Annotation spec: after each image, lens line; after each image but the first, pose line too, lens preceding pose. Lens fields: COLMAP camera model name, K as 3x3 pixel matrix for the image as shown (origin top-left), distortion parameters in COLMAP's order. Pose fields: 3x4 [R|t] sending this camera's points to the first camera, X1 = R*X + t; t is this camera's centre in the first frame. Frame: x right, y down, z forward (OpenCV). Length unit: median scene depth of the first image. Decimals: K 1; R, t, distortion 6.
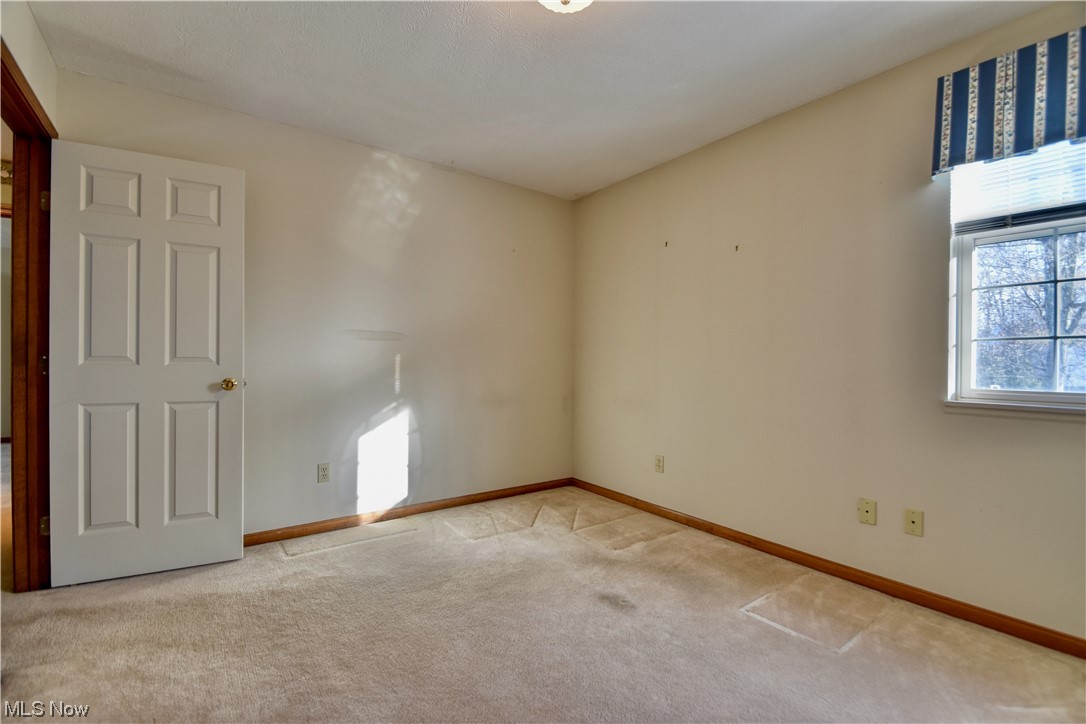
lens RADIAL K [[478.1, 0, 541.2], [0, 478.1, 366.5], [0, 0, 1]] dist [0.009676, -0.012889]
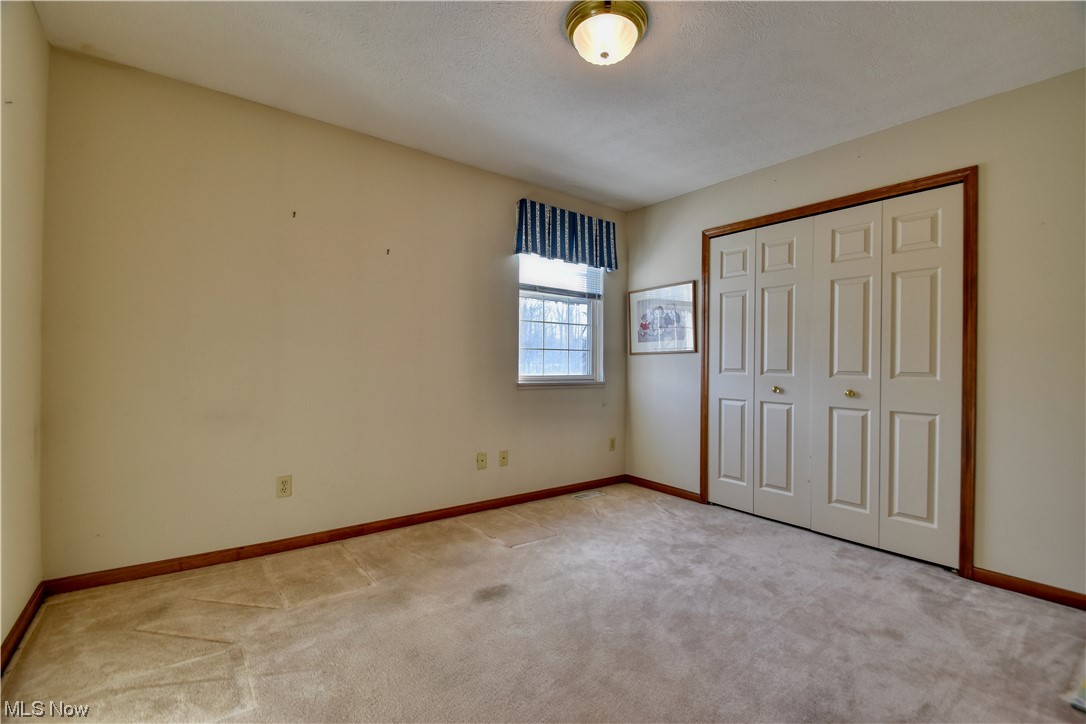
lens RADIAL K [[478.1, 0, 541.9], [0, 478.1, 363.3], [0, 0, 1]] dist [0.009676, -0.012889]
pose [[-0.029613, -0.008241, 0.999527, -0.711667], [-0.002728, 0.999963, 0.008164, -0.011220], [-0.999558, -0.002485, -0.029634, 0.754946]]
